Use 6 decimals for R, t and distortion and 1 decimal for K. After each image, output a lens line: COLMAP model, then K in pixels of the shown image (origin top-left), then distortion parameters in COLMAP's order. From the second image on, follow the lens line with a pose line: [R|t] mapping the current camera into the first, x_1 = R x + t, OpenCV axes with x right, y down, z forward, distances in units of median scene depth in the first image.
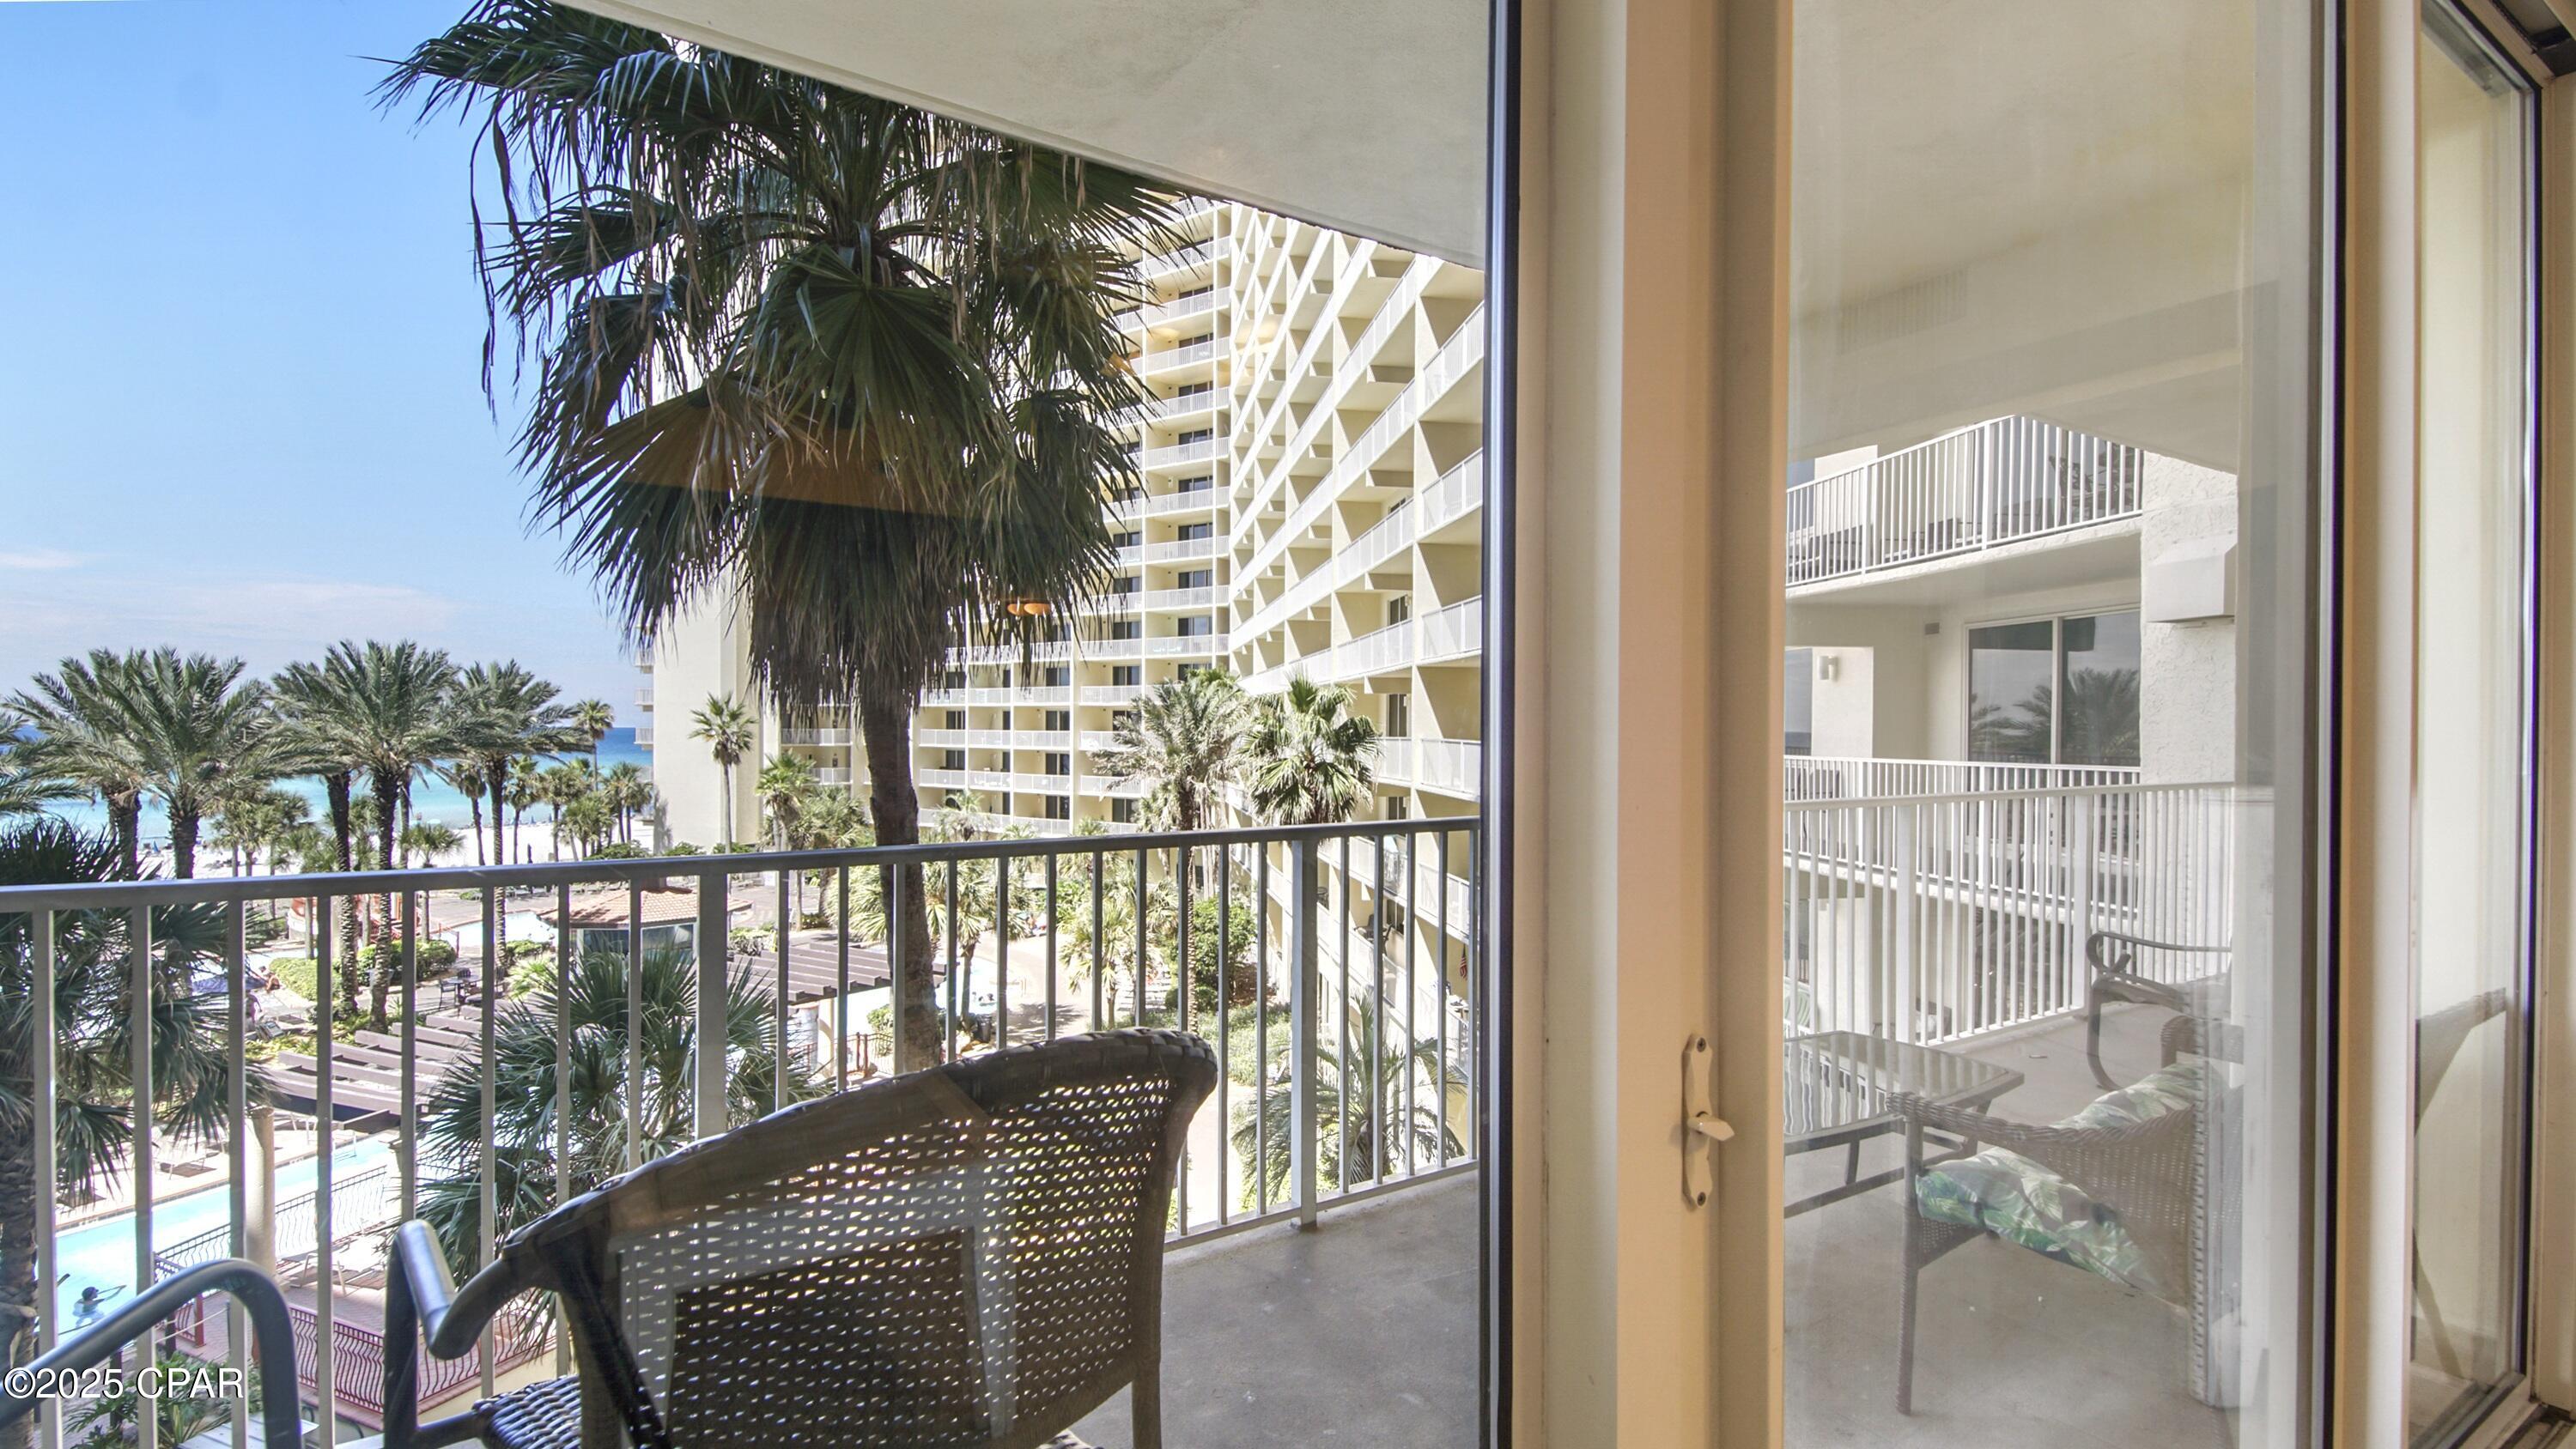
lens RADIAL K [[1132.2, 0, 1278.0], [0, 1132.2, 746.6], [0, 0, 1]] dist [0.025750, -0.000794]
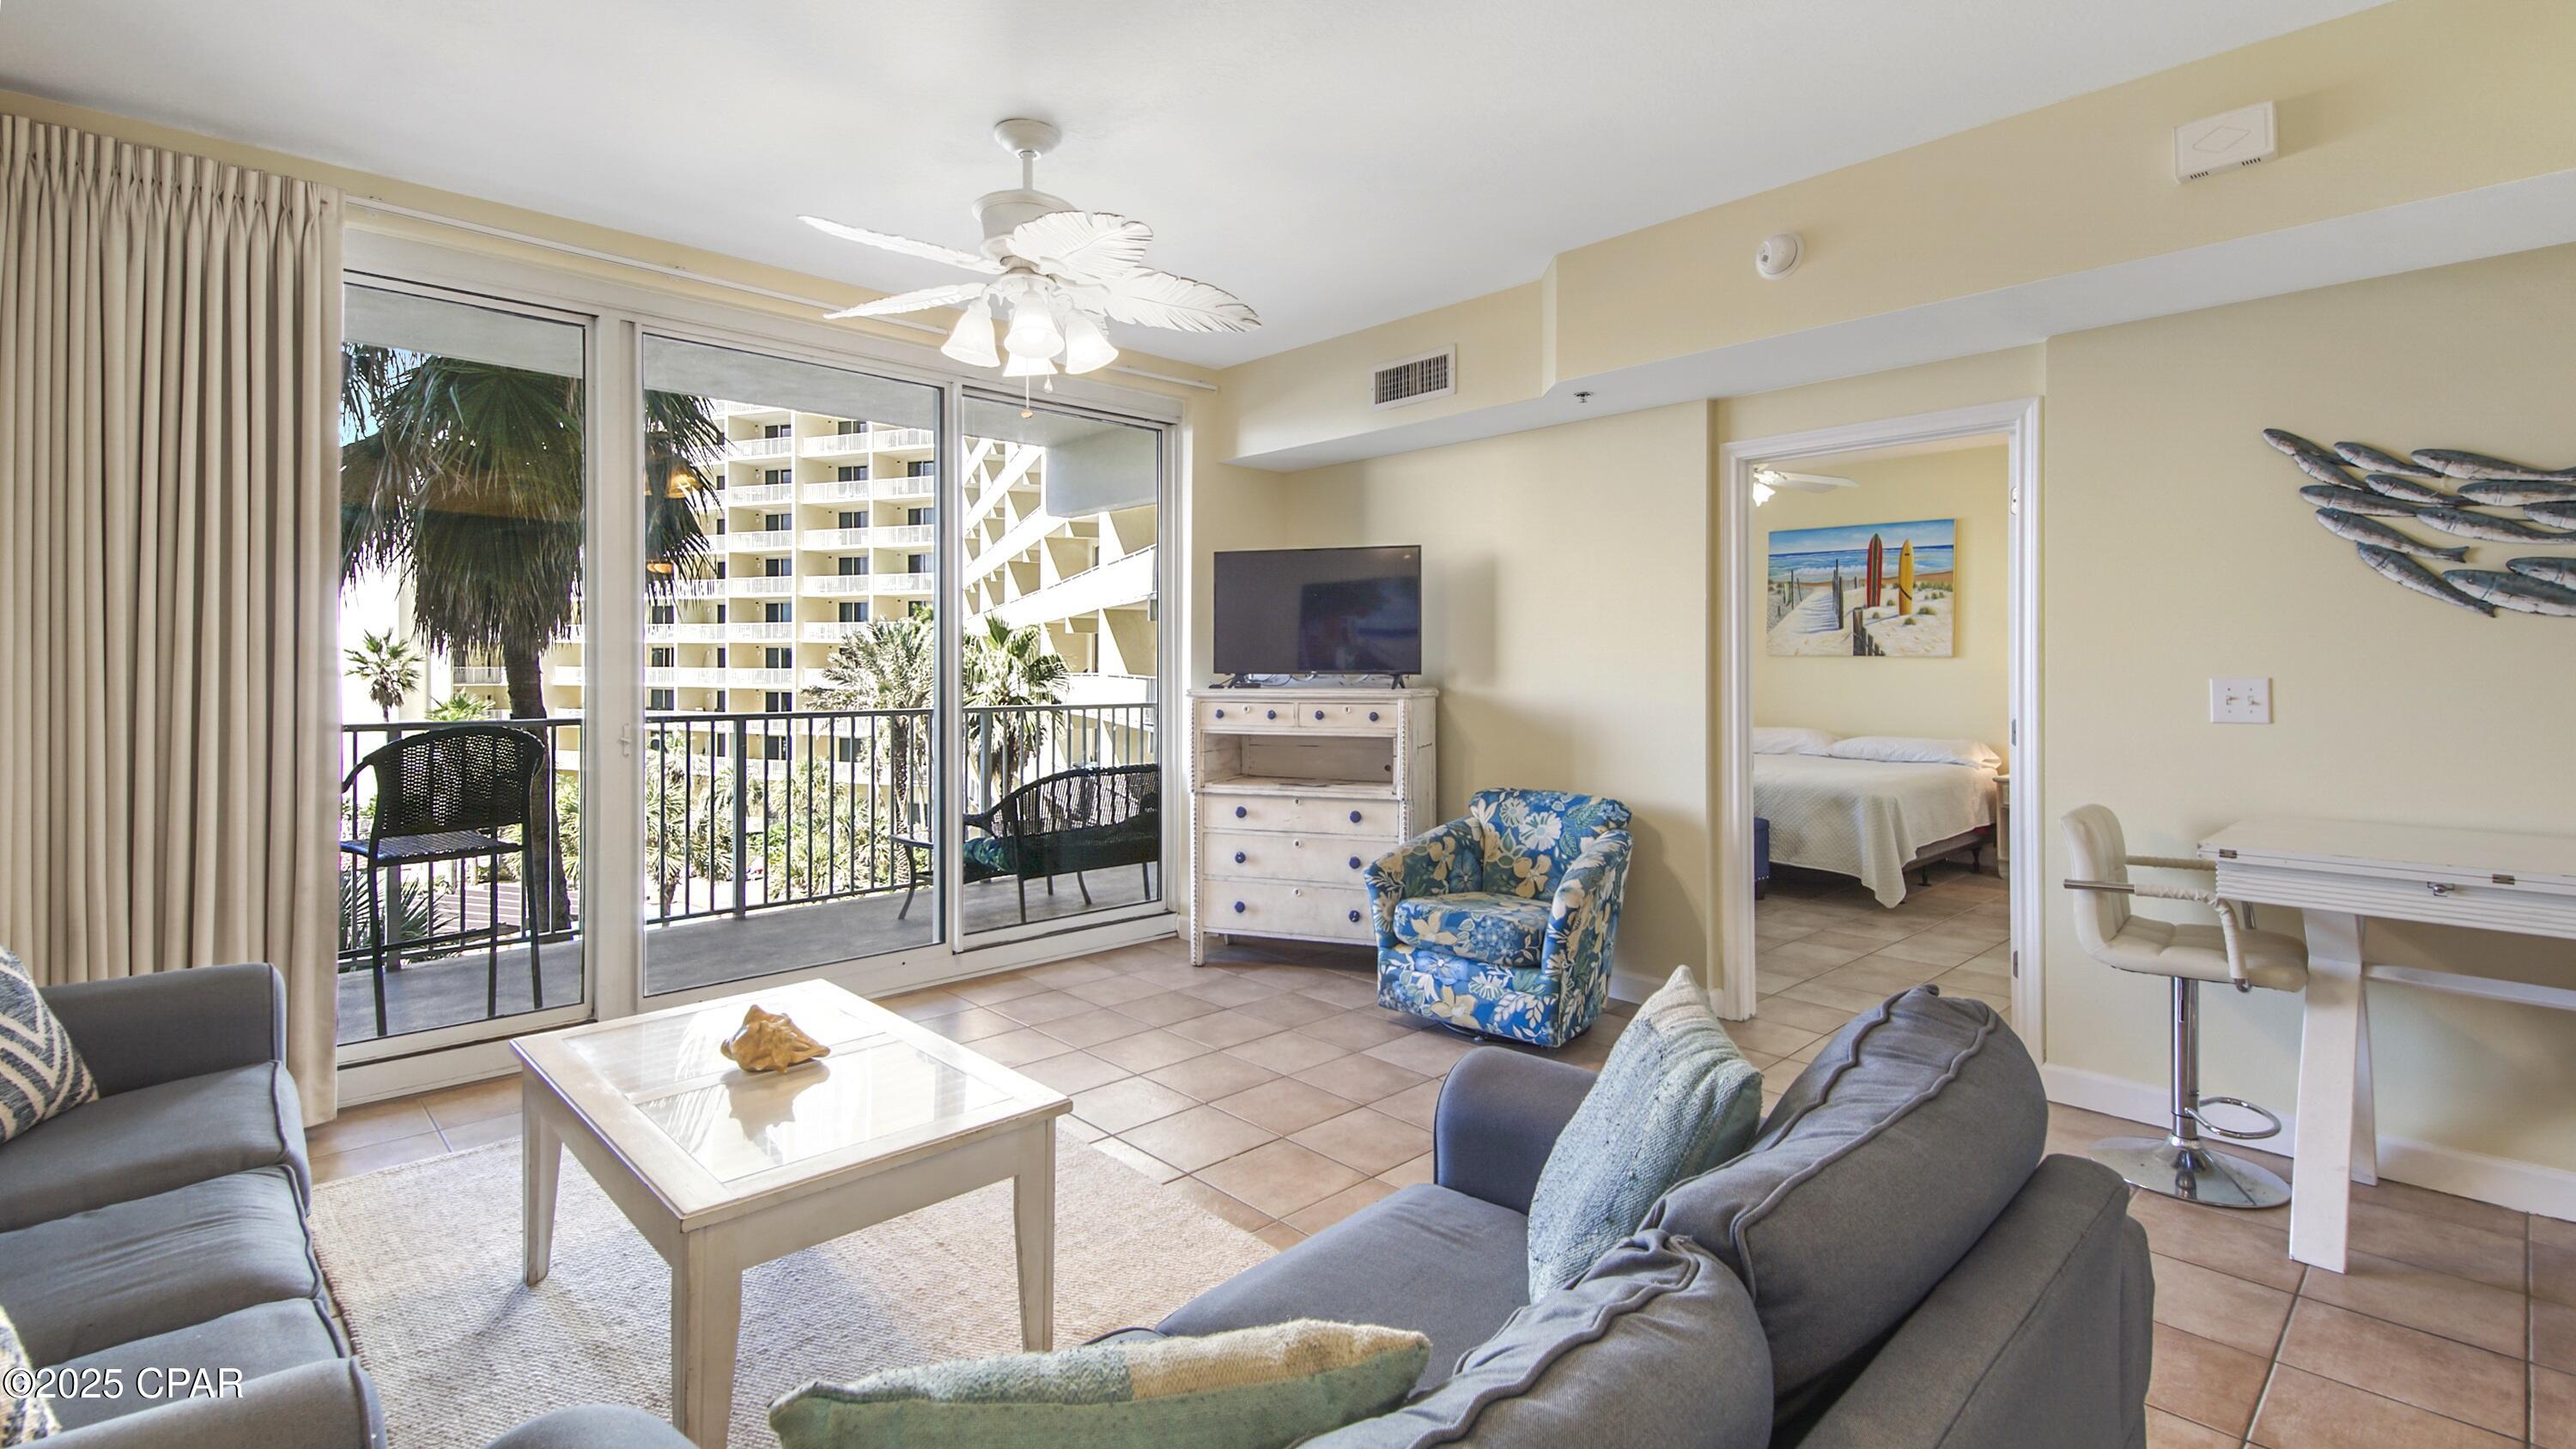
lens RADIAL K [[1132.2, 0, 1264.5], [0, 1132.2, 665.2], [0, 0, 1]] dist [0.025750, -0.000794]
pose [[0.979477, -0.003159, 0.201532, 0.043751], [0.006350, 0.999865, -0.015186, 0.001948], [-0.201457, 0.016154, 0.979364, -0.093962]]
